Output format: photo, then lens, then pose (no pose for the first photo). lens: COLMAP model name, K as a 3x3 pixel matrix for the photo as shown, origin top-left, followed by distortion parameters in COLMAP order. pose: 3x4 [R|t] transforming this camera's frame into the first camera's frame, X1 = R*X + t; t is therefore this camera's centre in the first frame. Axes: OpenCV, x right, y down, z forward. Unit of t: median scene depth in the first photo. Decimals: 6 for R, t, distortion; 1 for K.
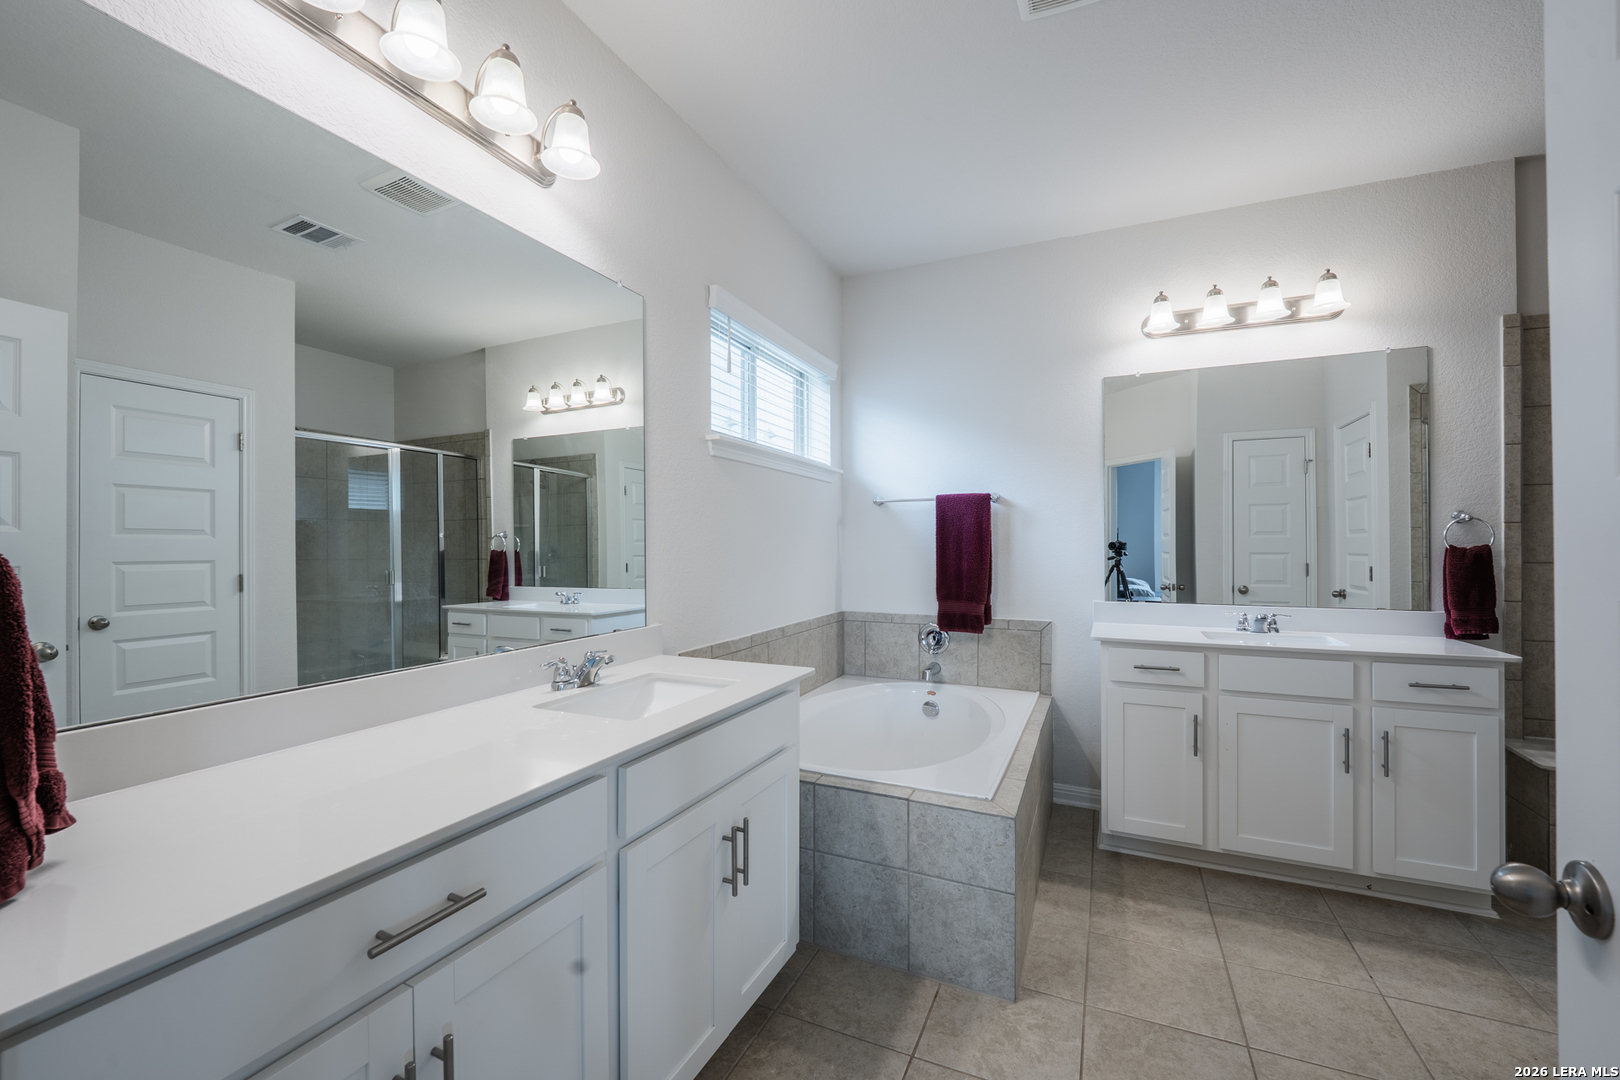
lens RADIAL K [[661.5, 0, 799.5], [0, 661.5, 541.3], [0, 0, 1]] dist [-0.005215, -0.003542]
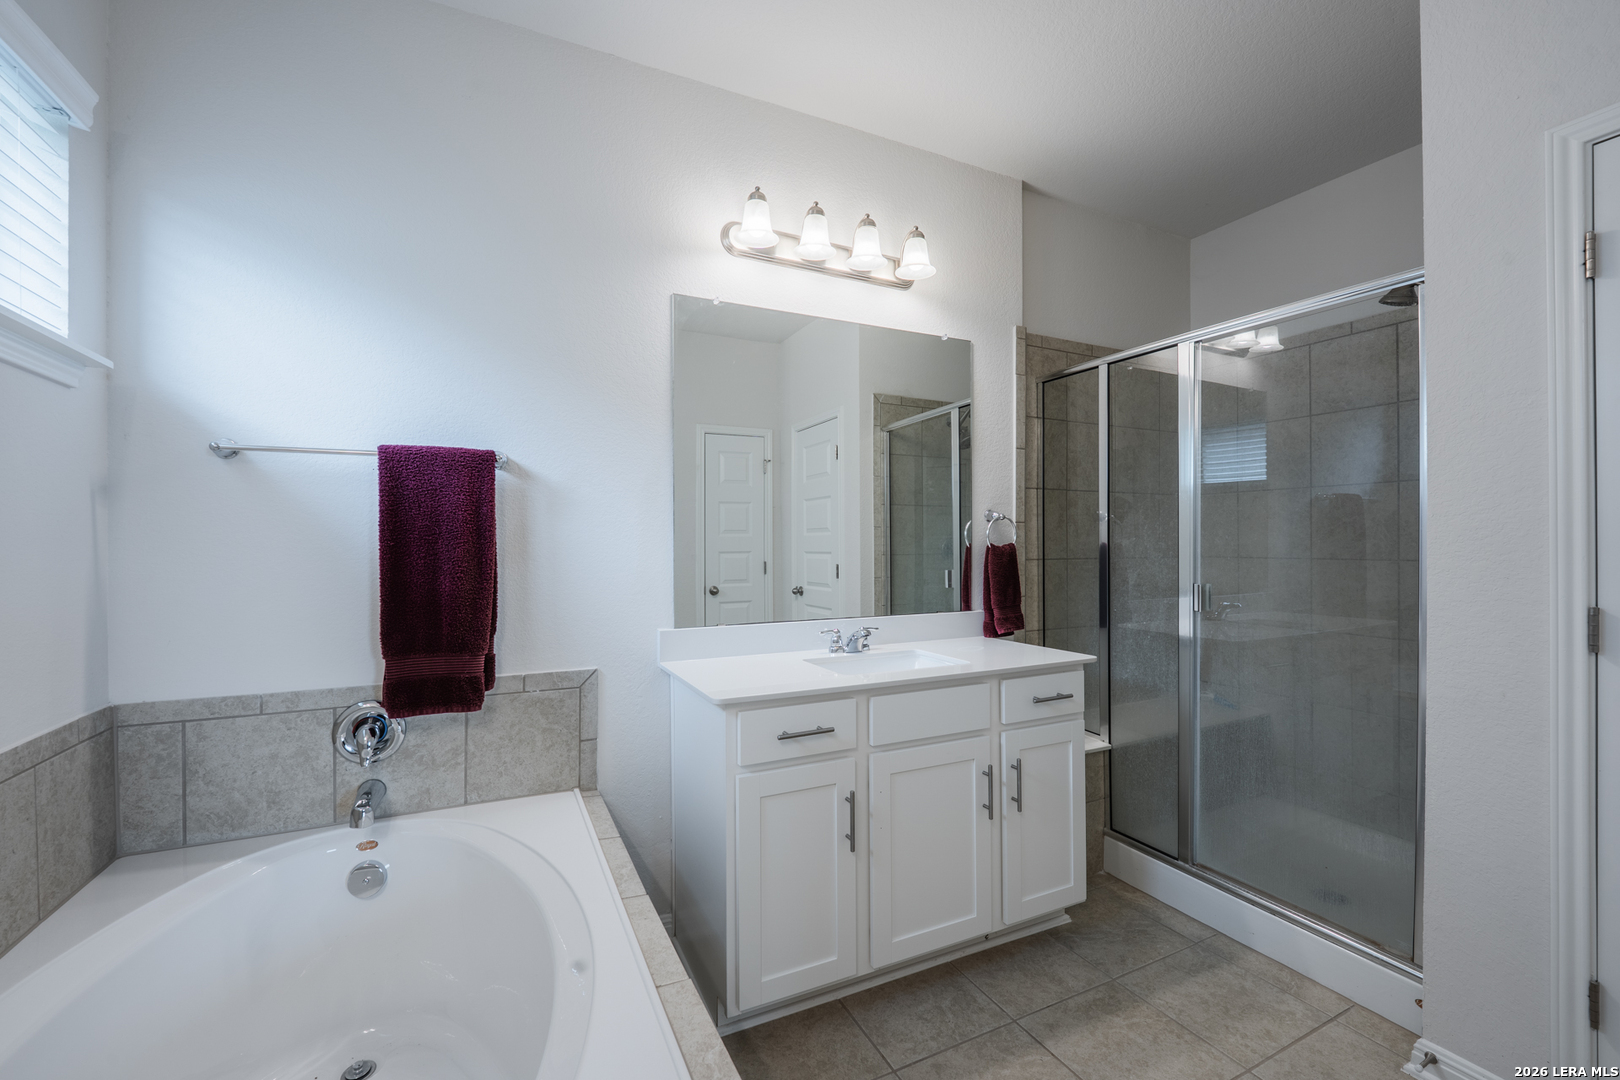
lens RADIAL K [[661.5, 0, 799.5], [0, 661.5, 541.3], [0, 0, 1]] dist [-0.005215, -0.003542]
pose [[0.634053, 0.000875, 0.773289, 0.024555], [-0.002903, 0.999995, 0.001248, 0.001142], [-0.773284, -0.003036, 0.634053, 0.454119]]
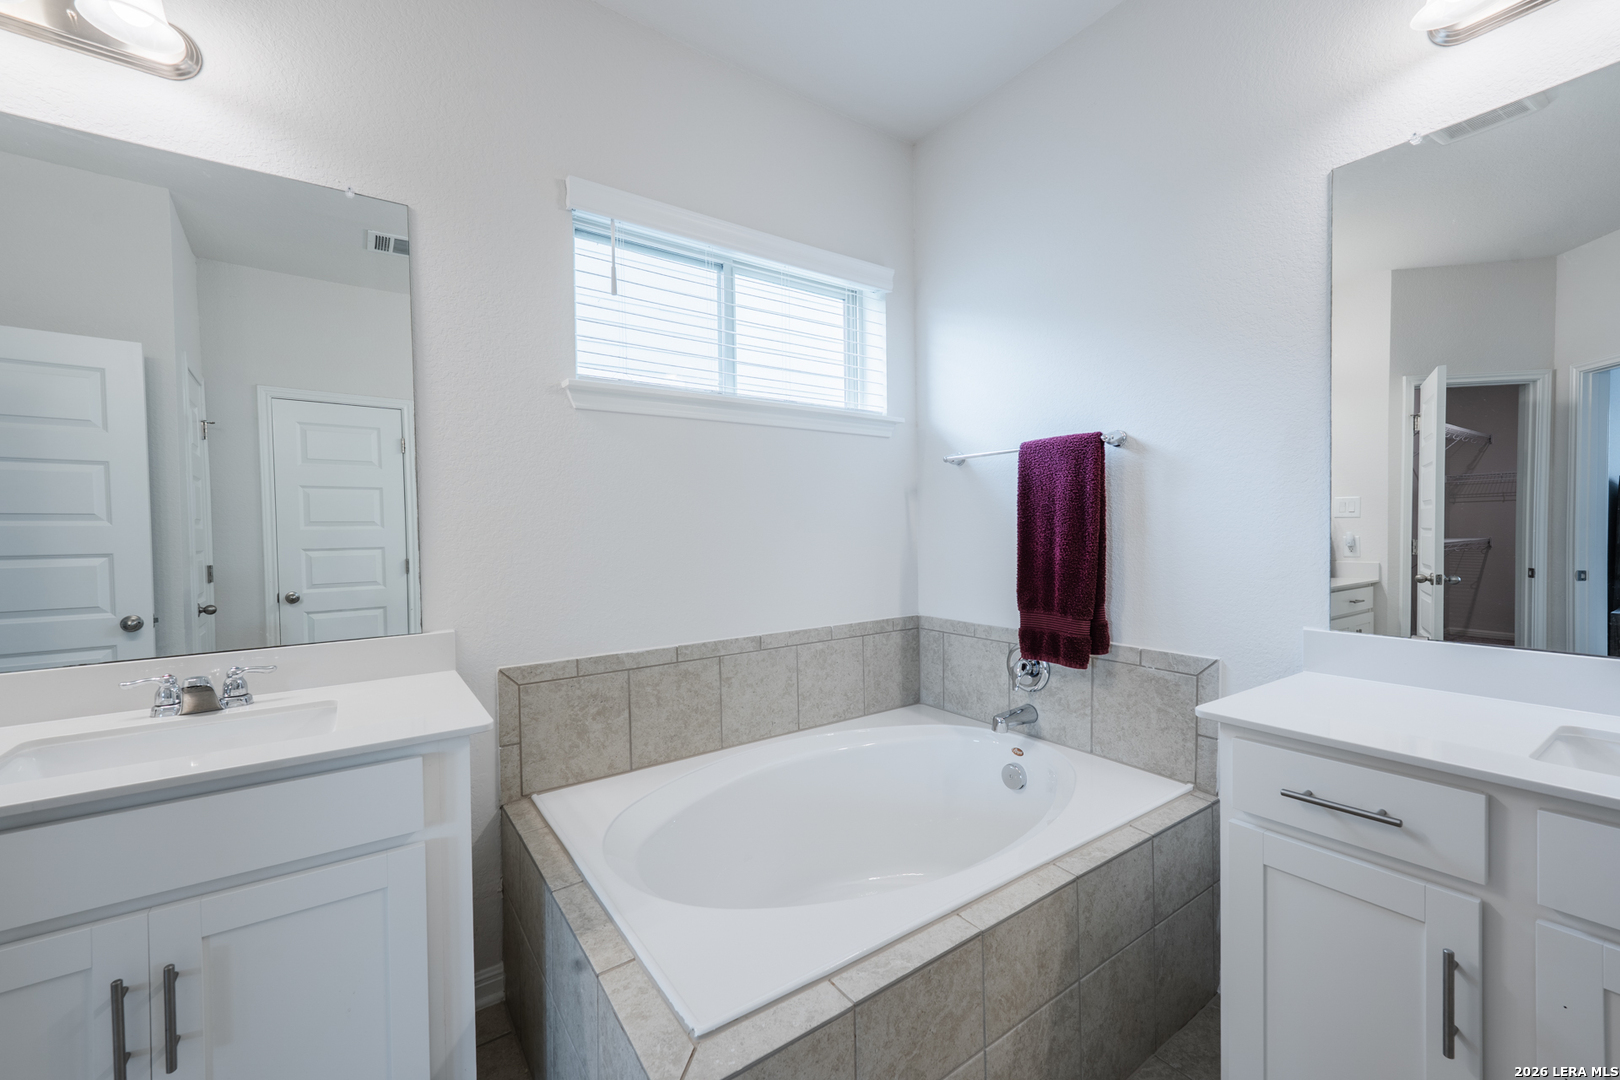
lens RADIAL K [[642.9, 0, 808.1], [0, 642.9, 546.6], [0, 0, 1]] dist [0.041949, -0.027433]
pose [[0.865166, -0.000273, -0.501486, 0.350172], [0.017865, 0.999382, 0.030276, 0.007200], [0.501167, -0.035153, 0.864636, 0.370392]]
